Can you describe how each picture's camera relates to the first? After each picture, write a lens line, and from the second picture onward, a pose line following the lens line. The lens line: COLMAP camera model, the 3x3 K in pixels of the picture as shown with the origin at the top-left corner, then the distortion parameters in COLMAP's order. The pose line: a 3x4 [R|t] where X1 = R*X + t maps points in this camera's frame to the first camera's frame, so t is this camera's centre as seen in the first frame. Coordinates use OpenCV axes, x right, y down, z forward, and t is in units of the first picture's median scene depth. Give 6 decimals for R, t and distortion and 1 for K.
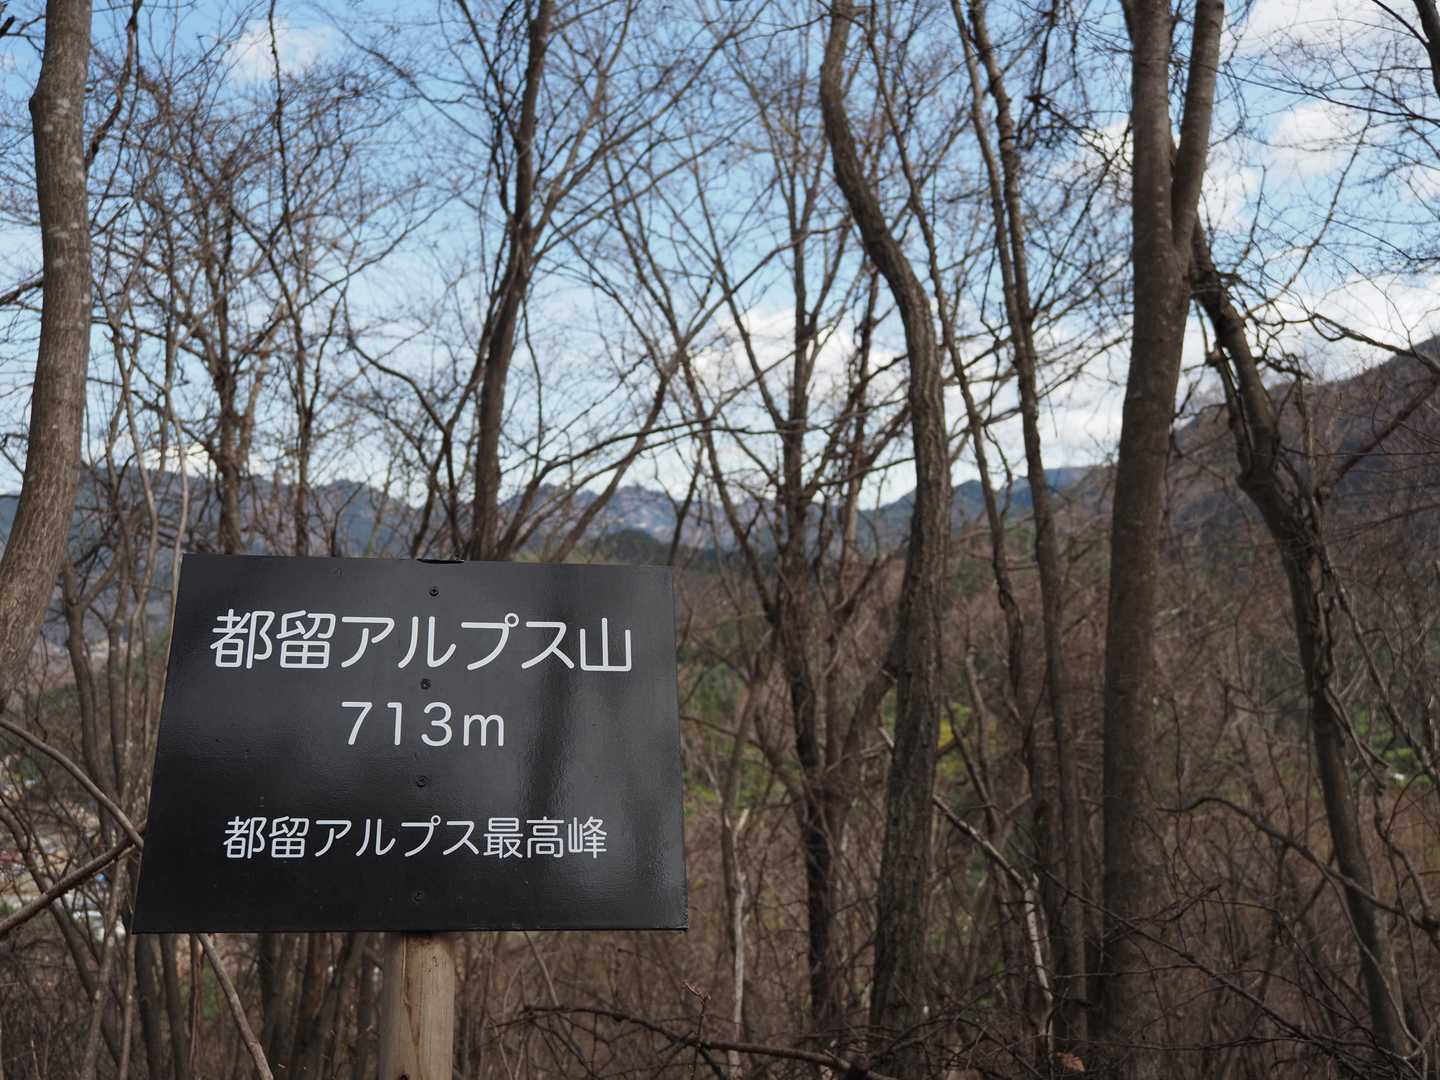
lens RADIAL K [[1307.6, 0, 720.0], [0, 1307.6, 540.0], [0, 0, 1]] dist [-0.004350, -0.006116]
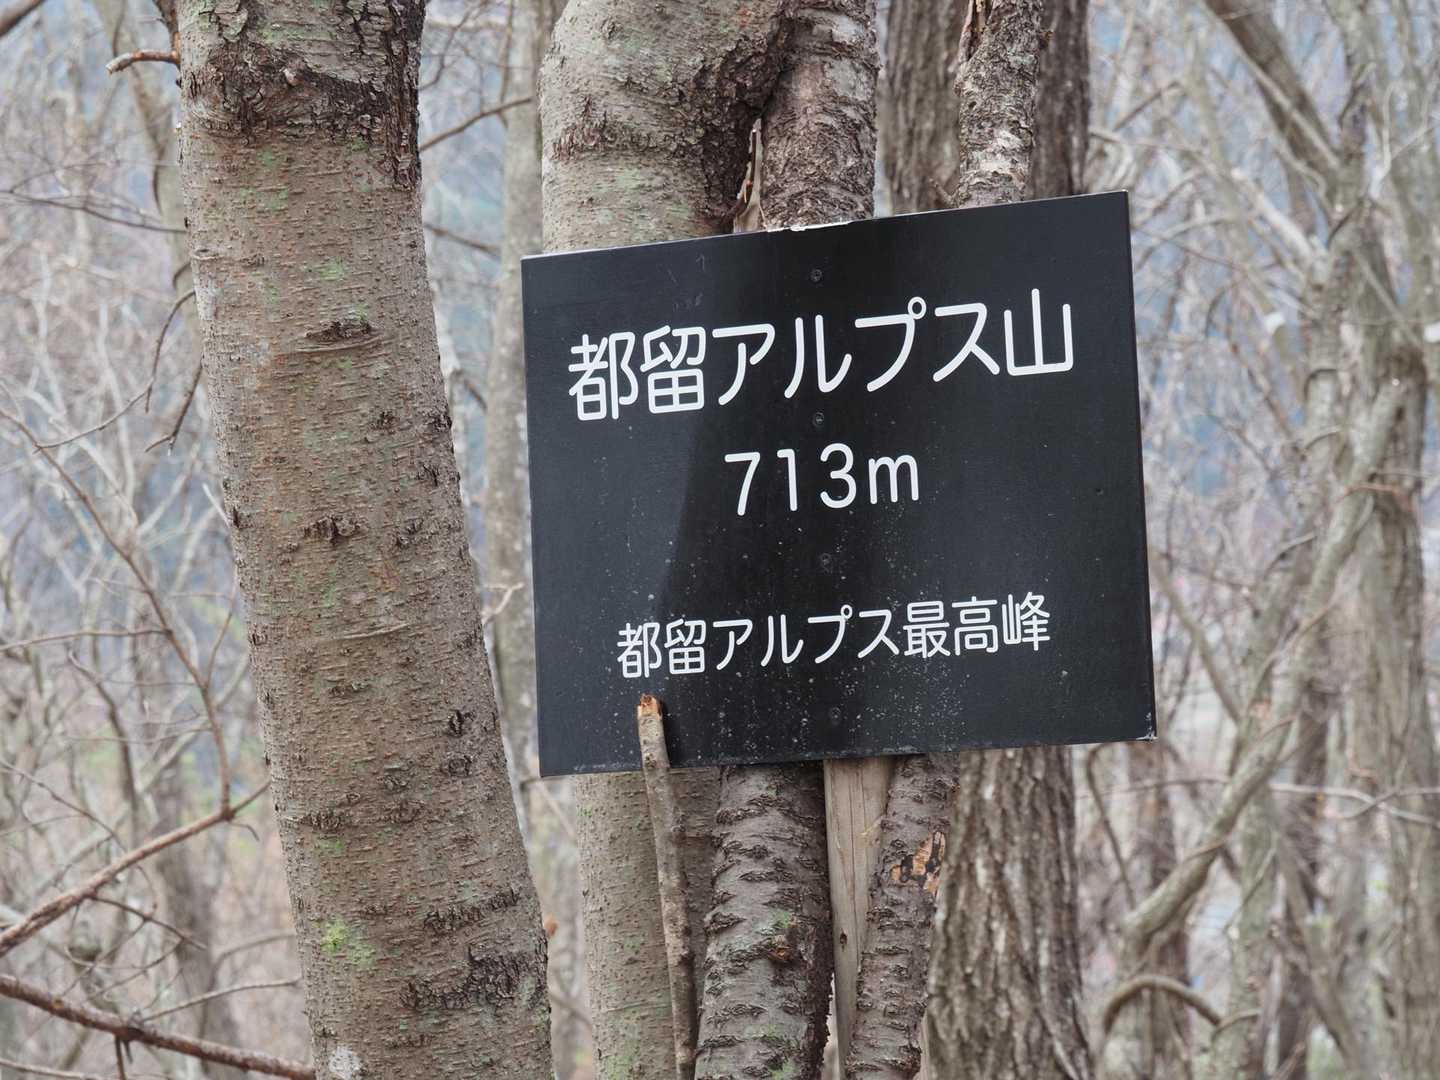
lens RADIAL K [[1011.9, 0, 720.0], [0, 1011.9, 540.0], [0, 0, 1]] dist [-0.002017, -0.000156]
pose [[0.957156, -0.137746, -0.254713, -0.123780], [0.126552, 0.990149, -0.059910, 0.201171], [0.260456, 0.025109, 0.965159, 0.343313]]
